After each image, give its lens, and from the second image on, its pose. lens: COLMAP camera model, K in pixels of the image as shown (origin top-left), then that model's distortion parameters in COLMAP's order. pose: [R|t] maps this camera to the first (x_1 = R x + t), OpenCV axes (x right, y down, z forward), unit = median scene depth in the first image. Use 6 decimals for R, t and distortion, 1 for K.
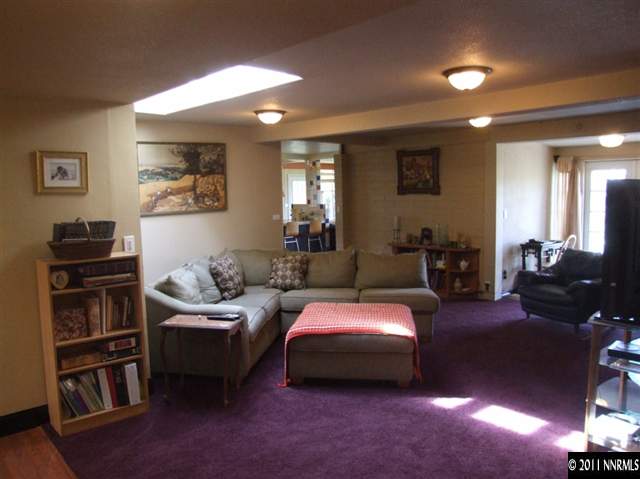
lens RADIAL K [[559.2, 0, 320.0], [0, 559.2, 239.5], [0, 0, 1]] dist [-0.005244, 0.000787]
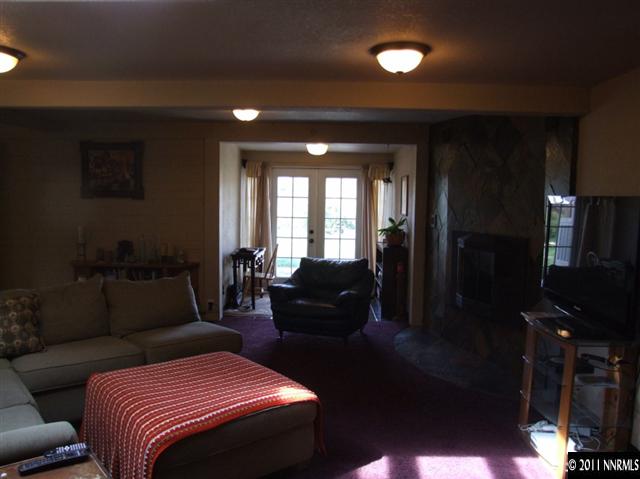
lens RADIAL K [[559.2, 0, 320.0], [0, 559.2, 239.5], [0, 0, 1]] dist [-0.005244, 0.000787]
pose [[0.720095, -0.039621, 0.692743, -0.170975], [0.040611, 0.999064, 0.014926, -0.023690], [-0.692686, 0.017385, 0.721030, 0.238569]]
